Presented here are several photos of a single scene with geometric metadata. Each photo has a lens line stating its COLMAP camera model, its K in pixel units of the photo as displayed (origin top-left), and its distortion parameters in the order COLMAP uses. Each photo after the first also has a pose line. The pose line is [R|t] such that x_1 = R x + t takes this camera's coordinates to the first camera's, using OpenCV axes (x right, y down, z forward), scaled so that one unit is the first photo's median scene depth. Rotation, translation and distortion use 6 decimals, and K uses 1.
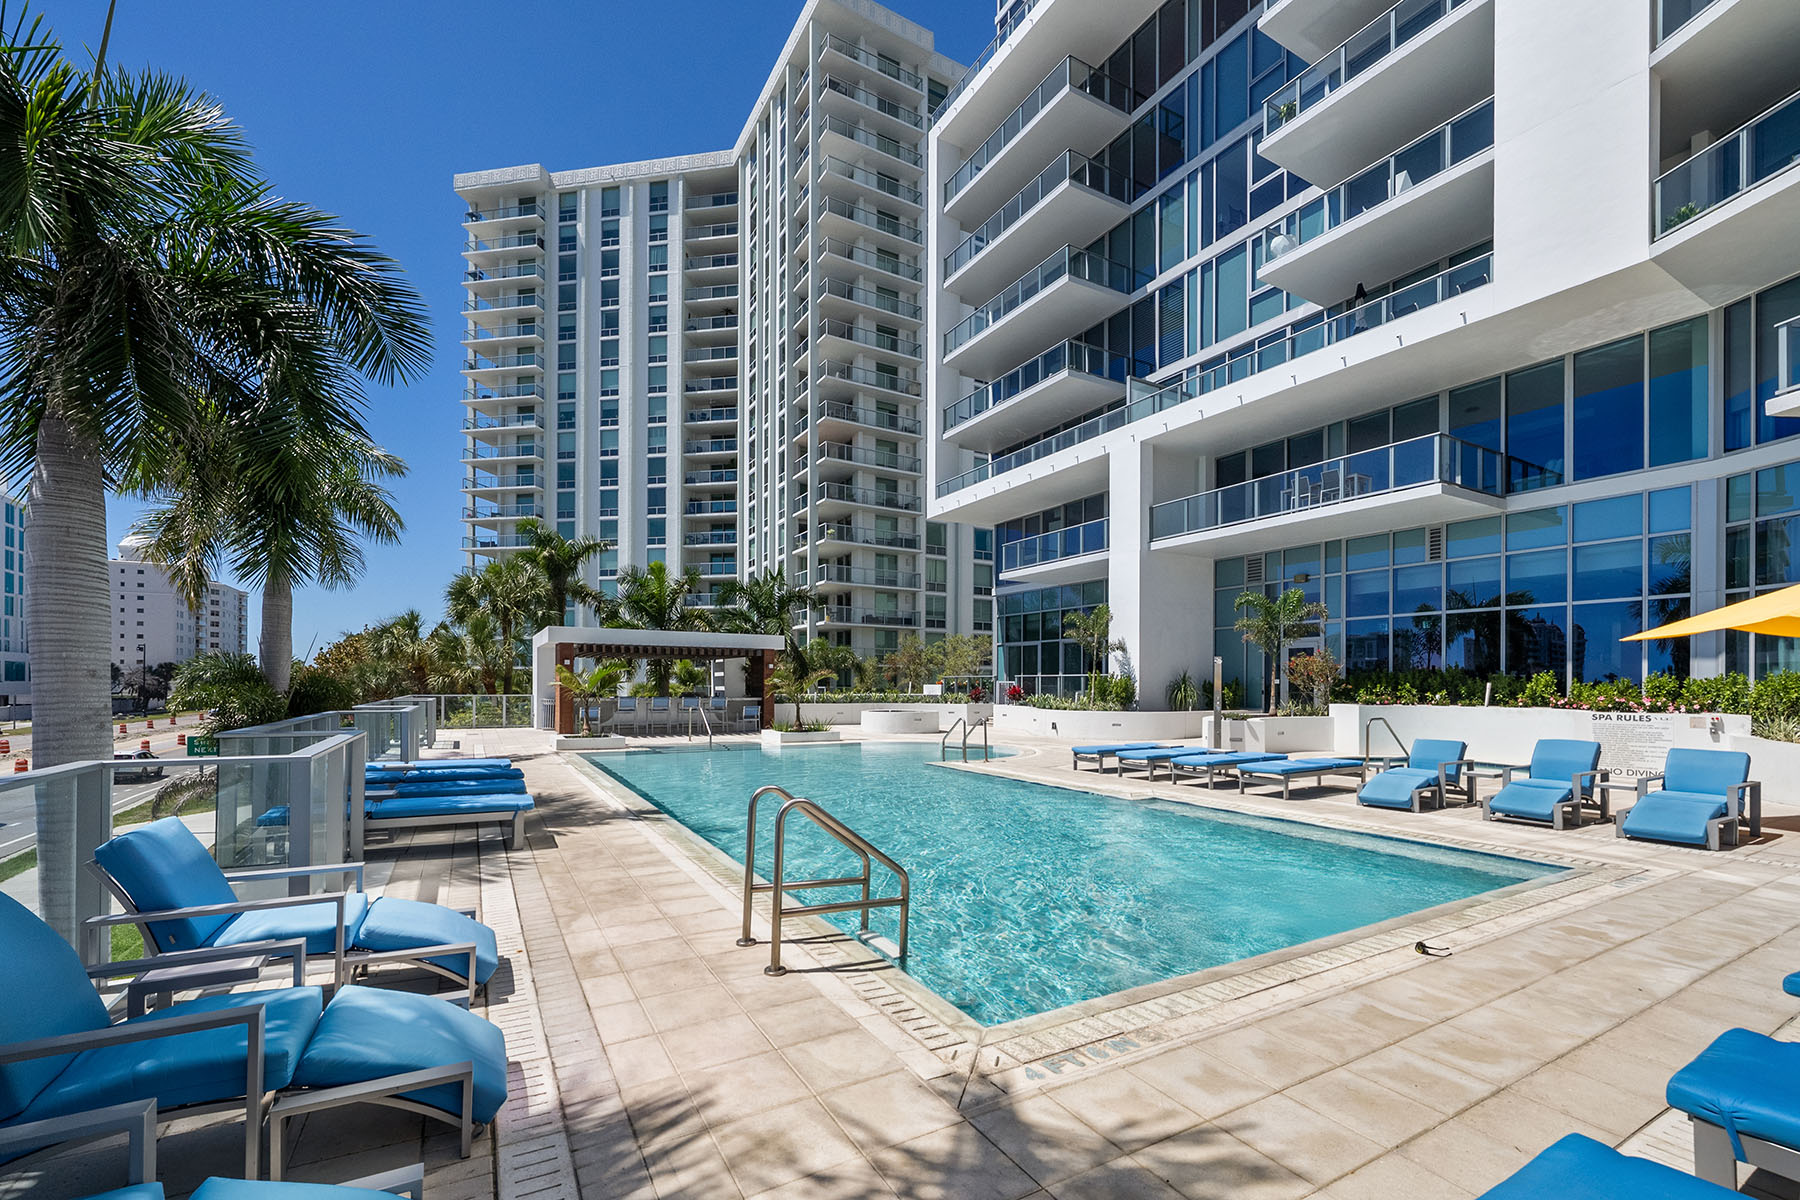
lens RADIAL K [[743.1, 0, 900.9], [0, 743.1, 689.4], [0, 0, 1]] dist [-0.011994, -0.000130]
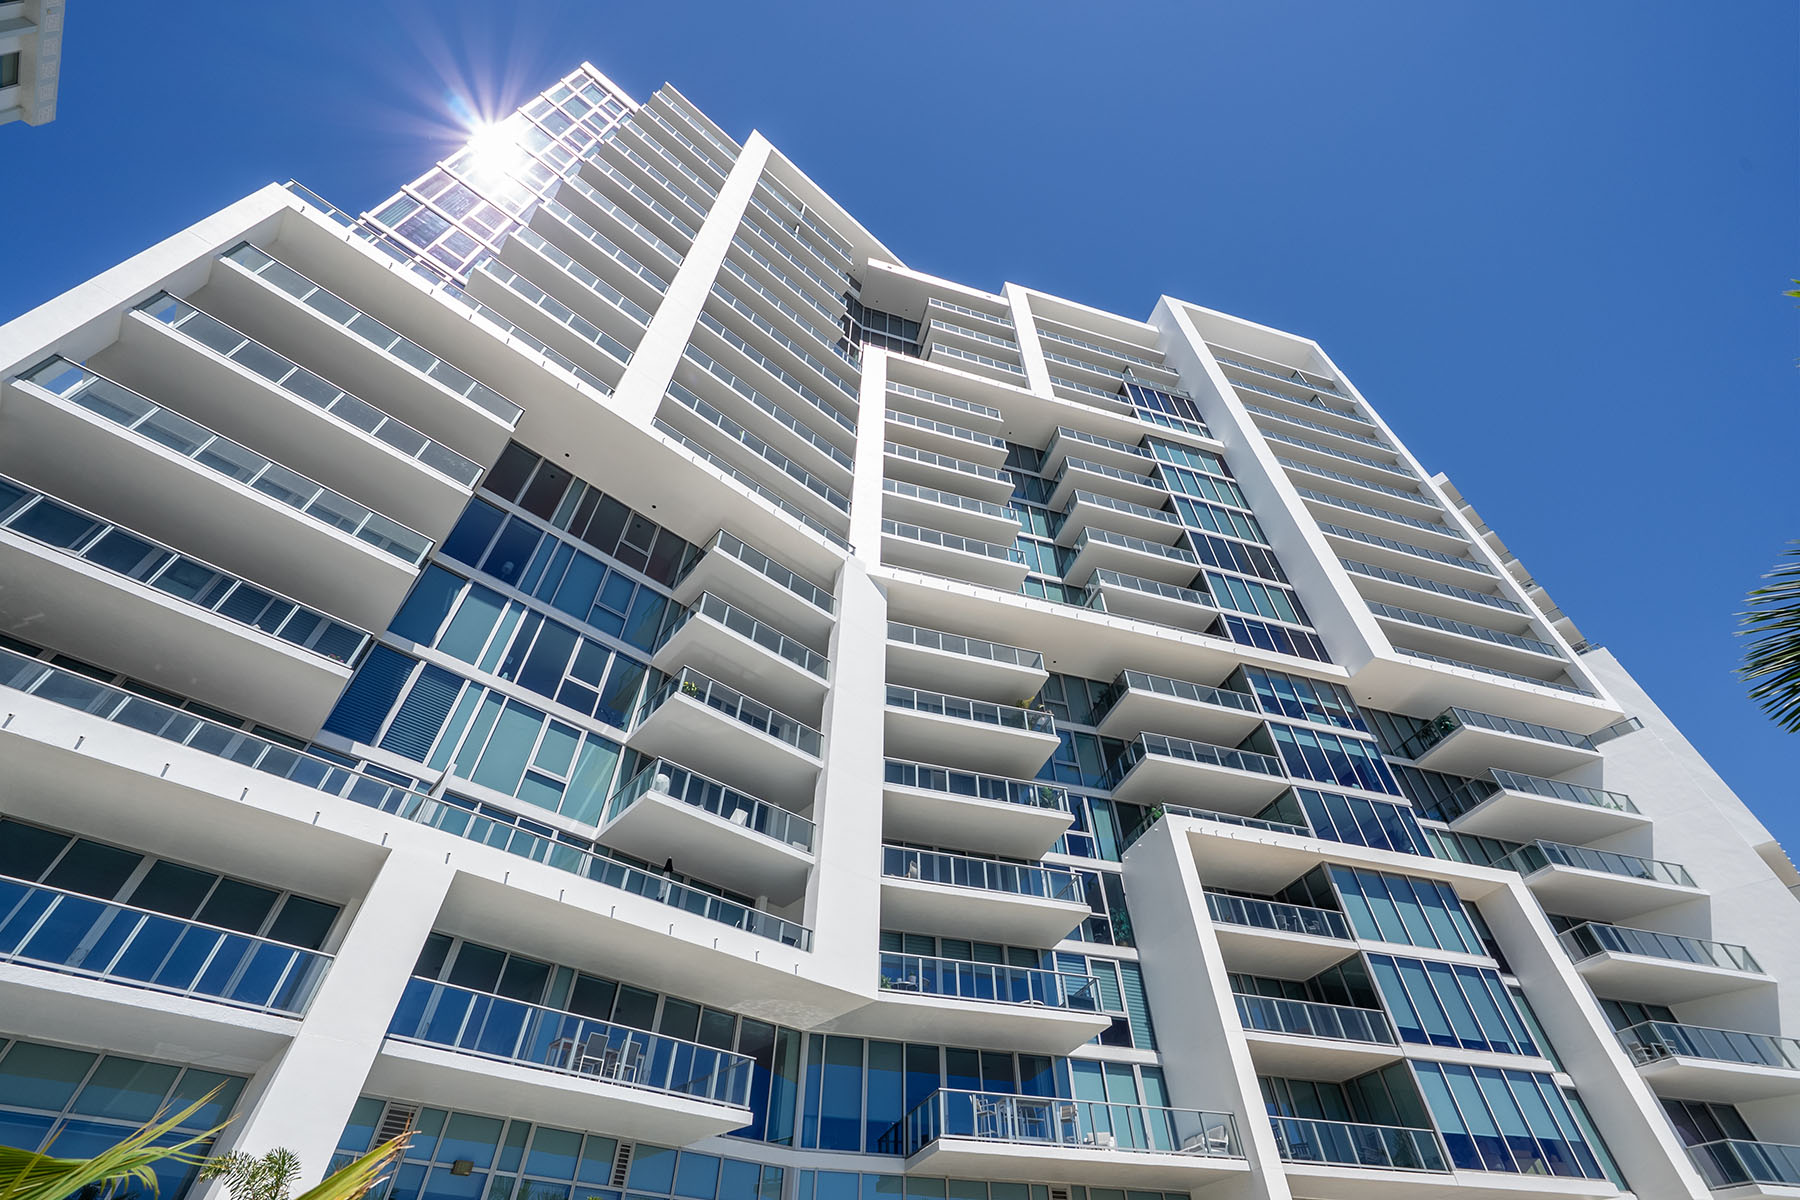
lens RADIAL K [[762.0, 0, 900.0], [0, 762.0, 600.0], [0, 0, 1]] dist [-0.002322, -0.000641]
pose [[-0.193629, 0.699070, 0.688337, -0.147701], [-0.003042, 0.701184, -0.712973, -0.002950], [-0.981070, -0.140147, -0.133643, 0.256597]]
